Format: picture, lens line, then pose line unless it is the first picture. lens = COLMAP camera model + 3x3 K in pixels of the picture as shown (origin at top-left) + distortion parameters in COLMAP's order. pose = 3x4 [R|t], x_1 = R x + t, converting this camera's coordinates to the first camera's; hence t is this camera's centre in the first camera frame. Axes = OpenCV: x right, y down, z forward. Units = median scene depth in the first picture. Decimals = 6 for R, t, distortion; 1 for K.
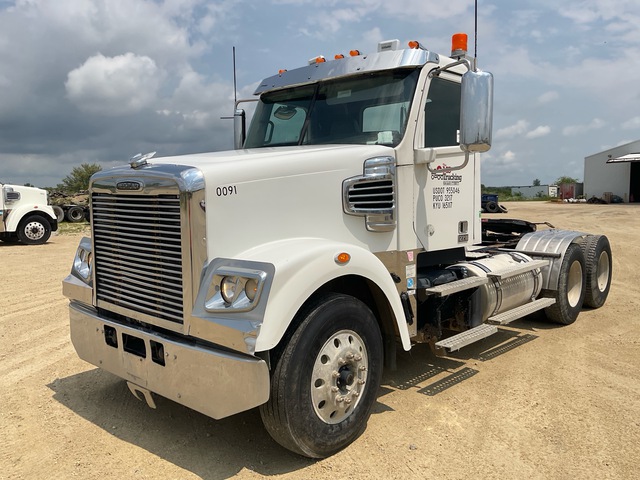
lens RADIAL K [[458.0, 0, 320.0], [0, 458.0, 240.0], [0, 0, 1]] dist [-0.032522, -0.001060]
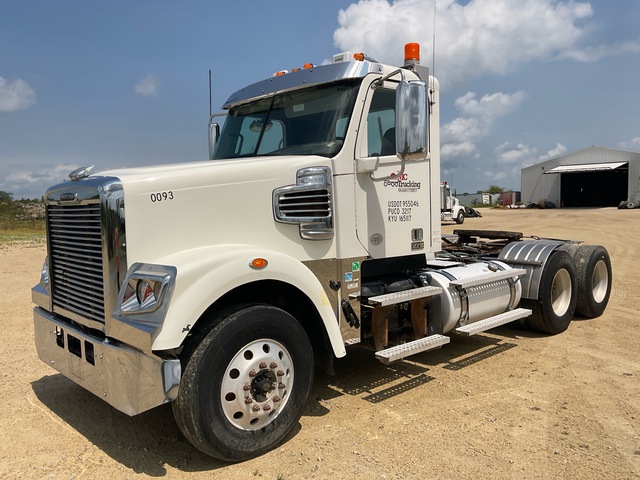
lens RADIAL K [[458.0, 0, 320.0], [0, 458.0, 240.0], [0, 0, 1]] dist [-0.032522, -0.001060]
pose [[0.995706, -0.004781, -0.092449, 0.225219], [0.002476, 0.999684, -0.025031, 0.007833], [0.092539, 0.024695, 0.995403, -0.012702]]
